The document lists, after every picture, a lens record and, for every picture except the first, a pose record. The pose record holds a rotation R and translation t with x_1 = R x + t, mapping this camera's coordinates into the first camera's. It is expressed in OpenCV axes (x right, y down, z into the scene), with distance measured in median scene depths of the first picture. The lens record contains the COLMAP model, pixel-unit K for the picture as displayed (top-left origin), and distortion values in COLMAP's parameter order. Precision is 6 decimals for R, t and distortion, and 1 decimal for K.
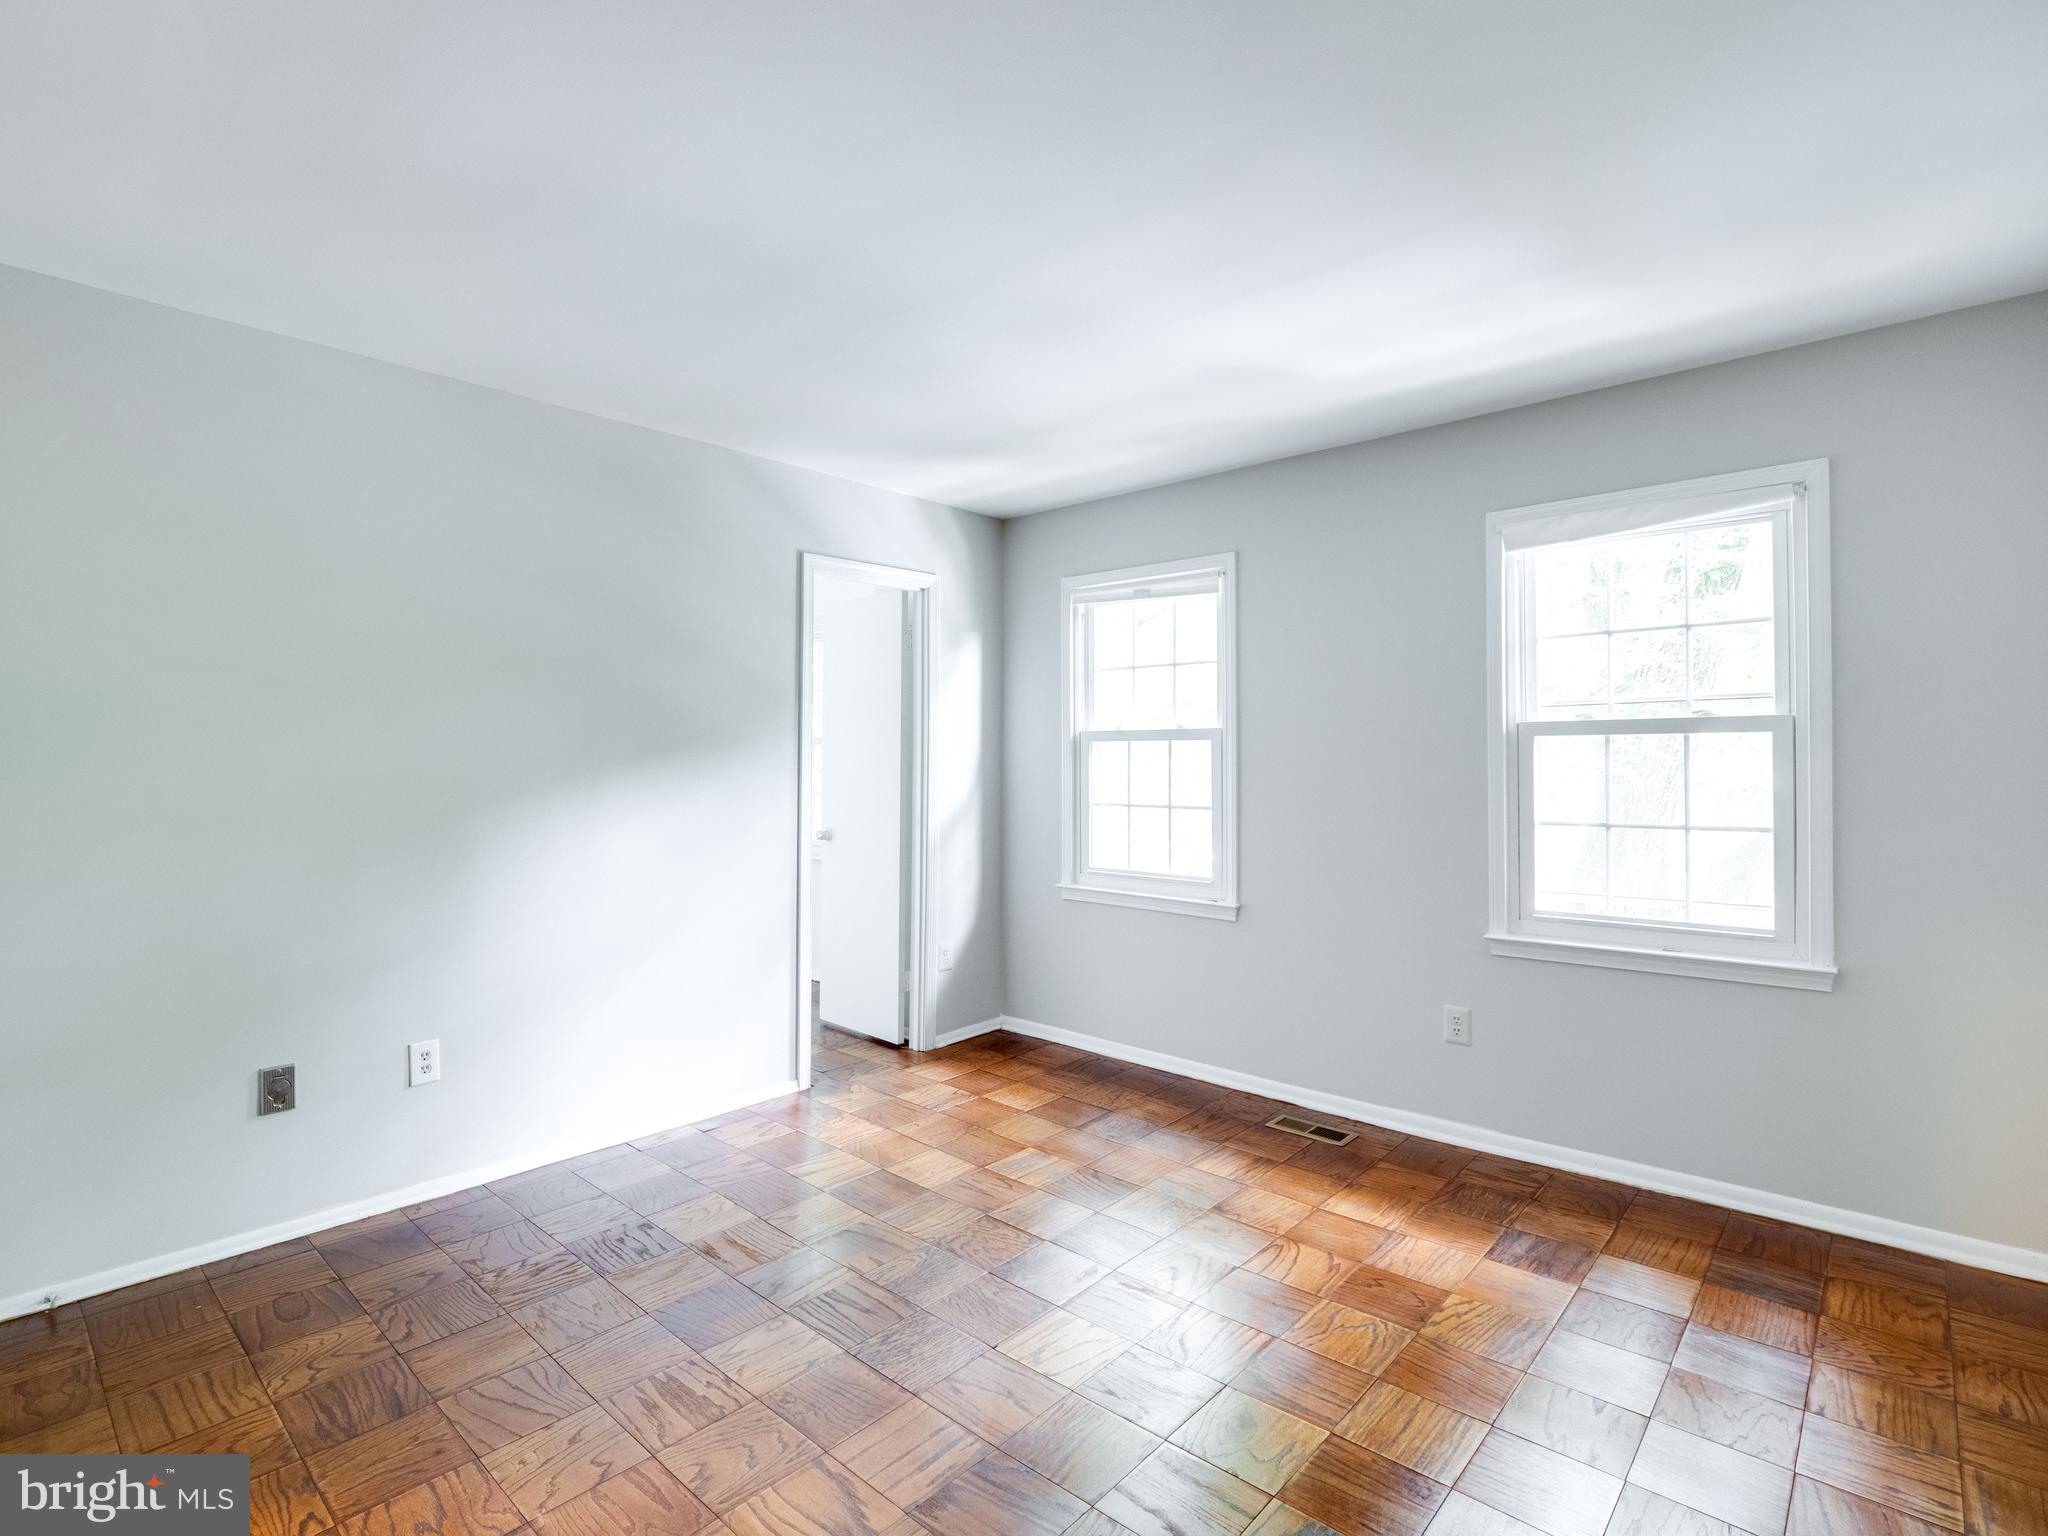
lens RADIAL K [[1005.9, 0, 1013.7], [0, 1005.9, 756.2], [0, 0, 1]] dist [-0.007580, -0.005319]
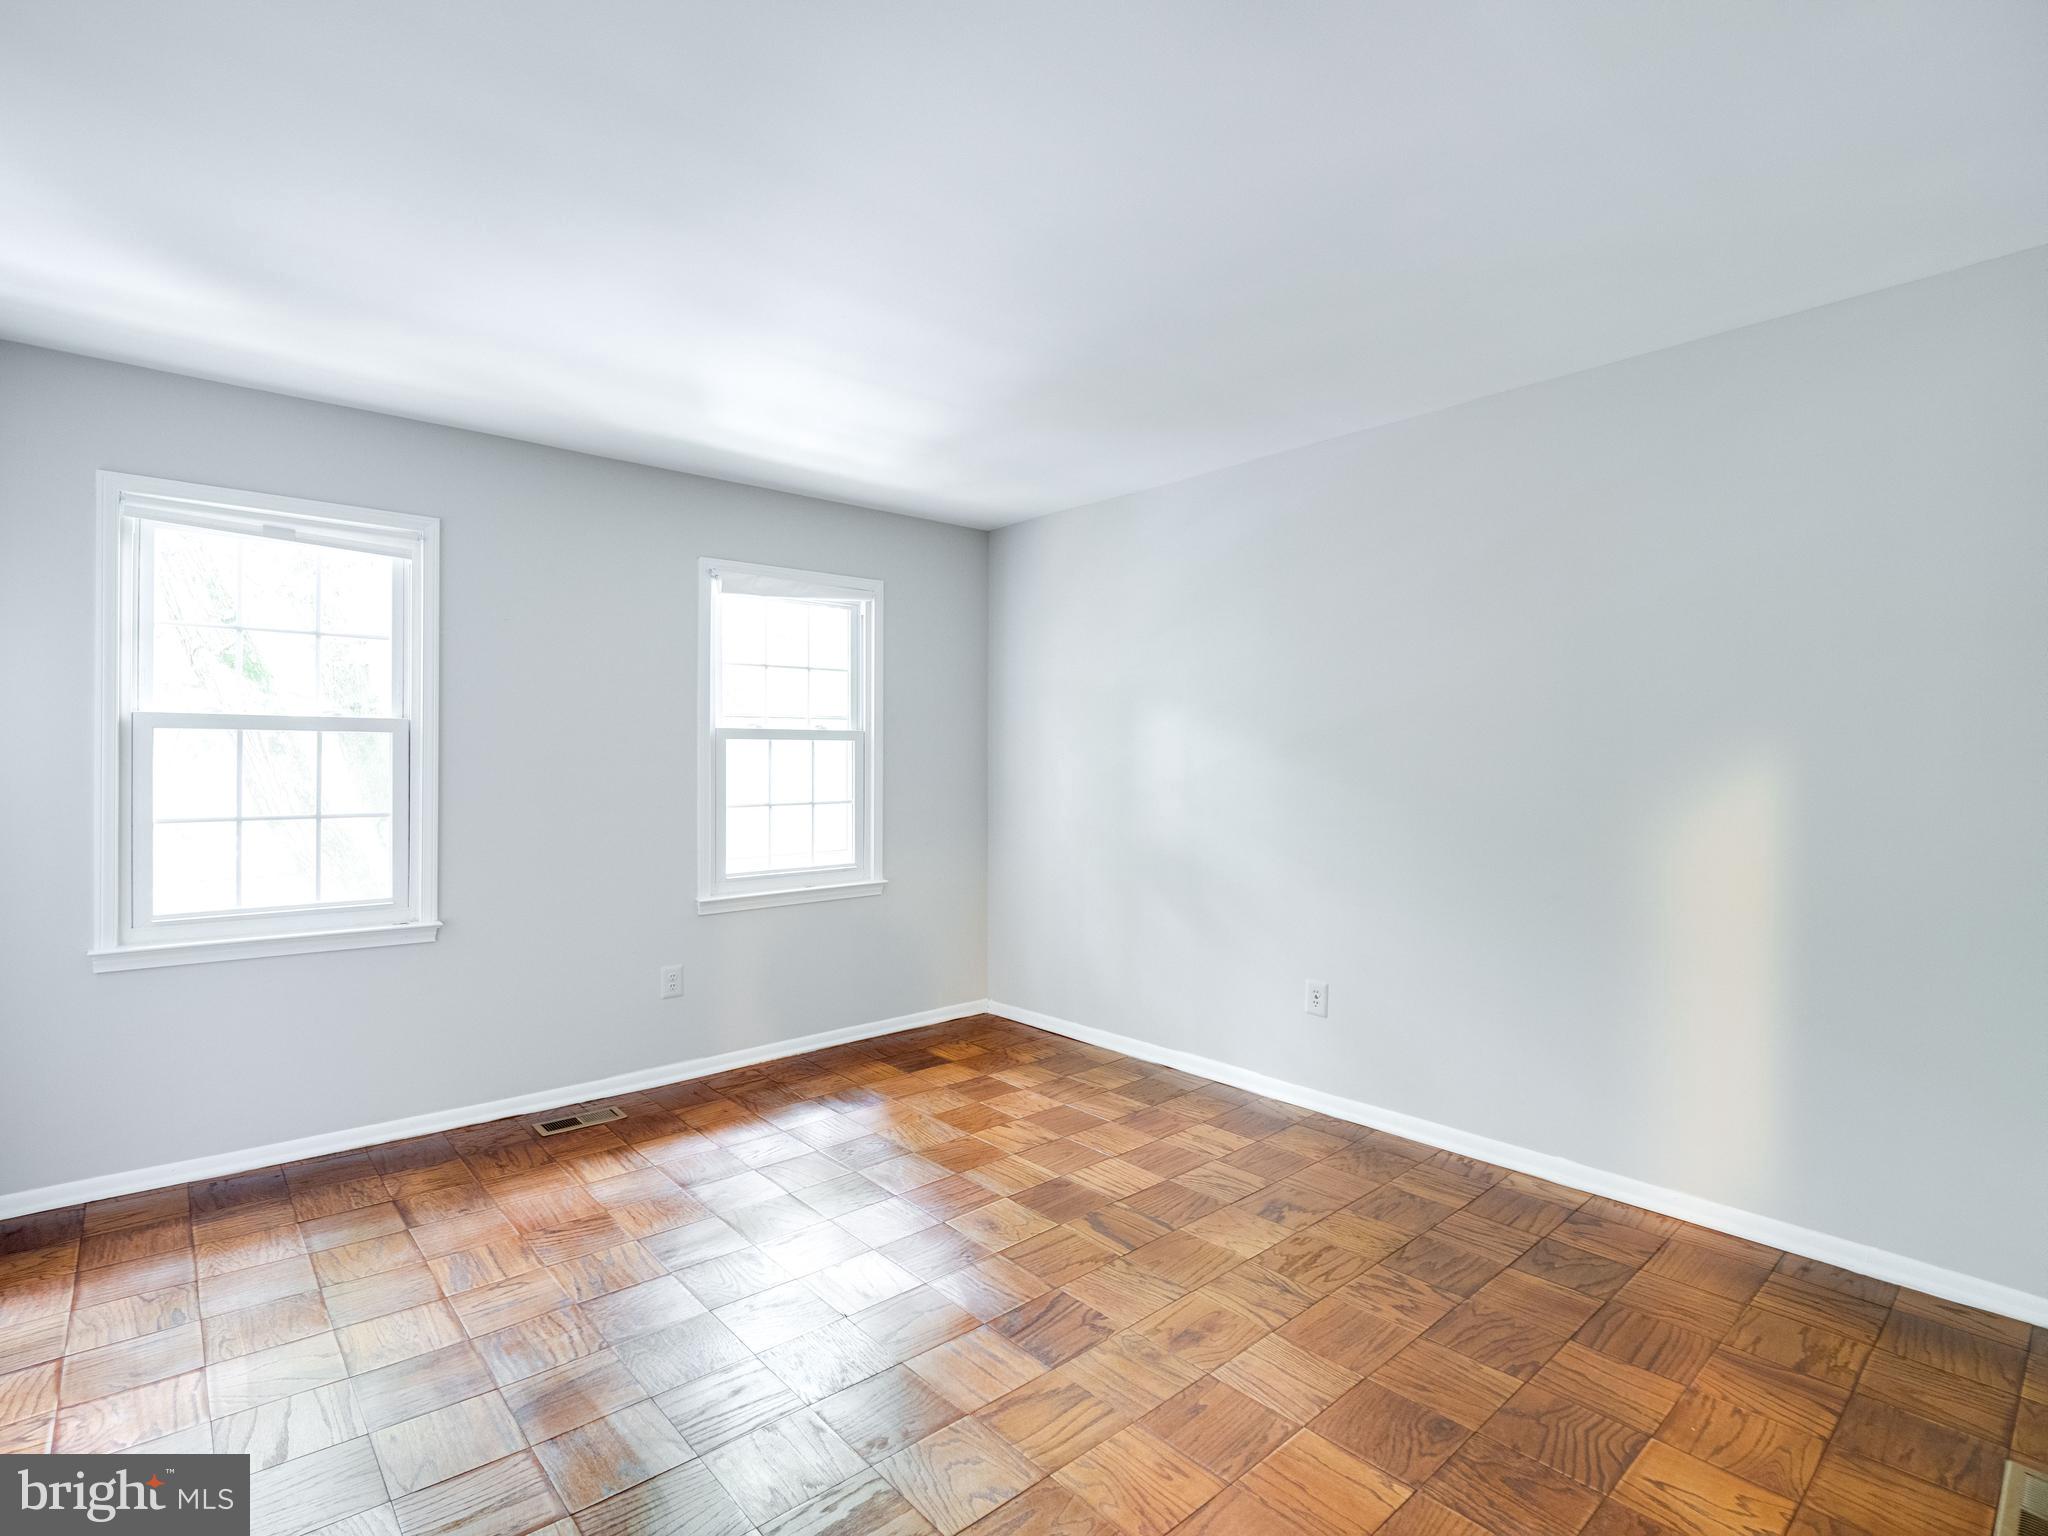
lens RADIAL K [[1005.9, 0, 1014.6], [0, 1005.9, 760.8], [0, 0, 1]] dist [-0.007580, -0.005319]
pose [[0.105258, -0.000740, 0.994445, -0.678077], [-0.006470, 0.999978, 0.001429, 0.003271], [-0.994424, -0.006585, 0.105251, 0.466194]]
